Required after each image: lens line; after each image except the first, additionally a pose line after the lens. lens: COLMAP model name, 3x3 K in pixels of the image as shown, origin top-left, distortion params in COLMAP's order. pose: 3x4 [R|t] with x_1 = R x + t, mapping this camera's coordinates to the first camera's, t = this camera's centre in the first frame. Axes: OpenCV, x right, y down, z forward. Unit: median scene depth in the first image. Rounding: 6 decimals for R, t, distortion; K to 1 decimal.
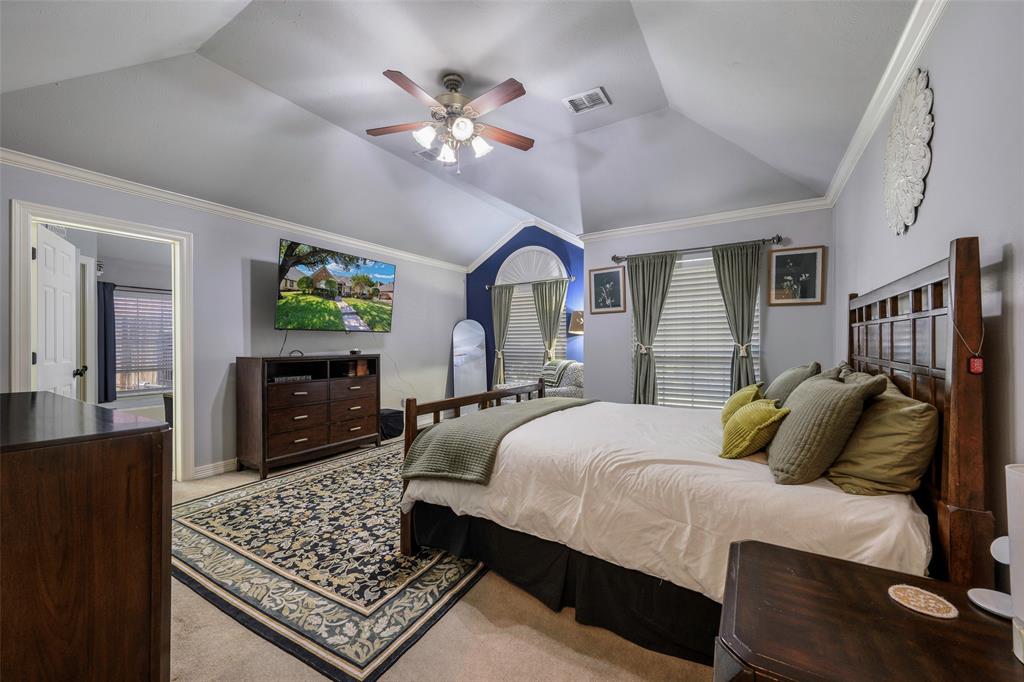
lens RADIAL K [[402.6, 0, 512.7], [0, 402.6, 347.4], [0, 0, 1]] dist [0.000396, 0.000090]
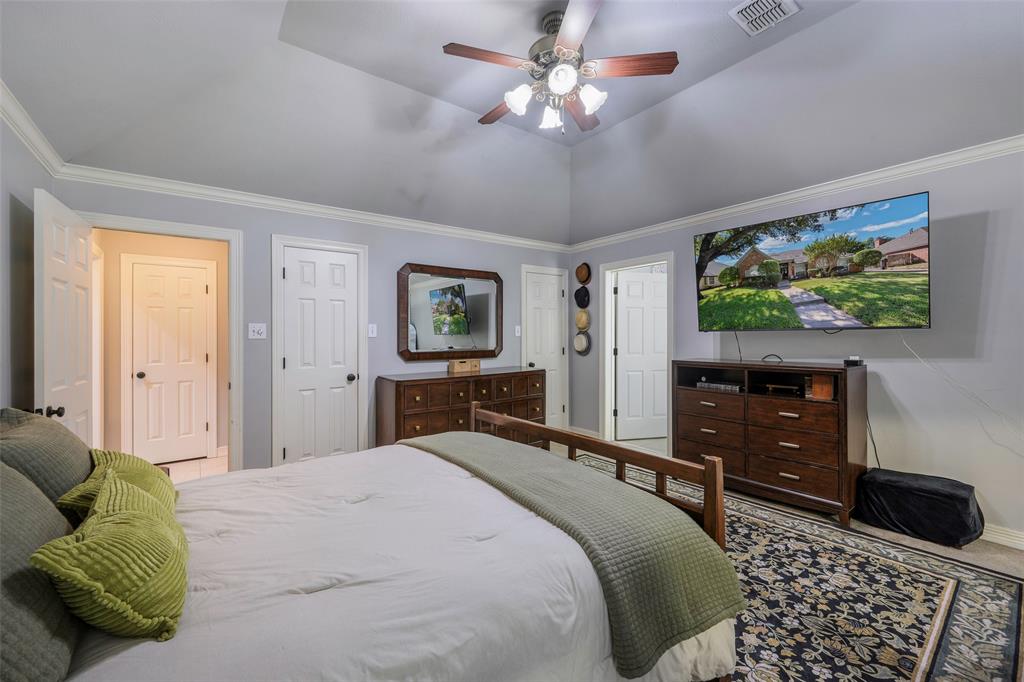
lens RADIAL K [[419.9, 0, 499.7], [0, 419.9, 337.5], [0, 0, 1]] dist [-0.001123, -0.000142]
pose [[-0.372805, -0.021794, -0.927654, 0.442567], [-0.026762, 0.999561, -0.012728, -0.004904], [0.927524, 0.020080, -0.373225, 0.825513]]
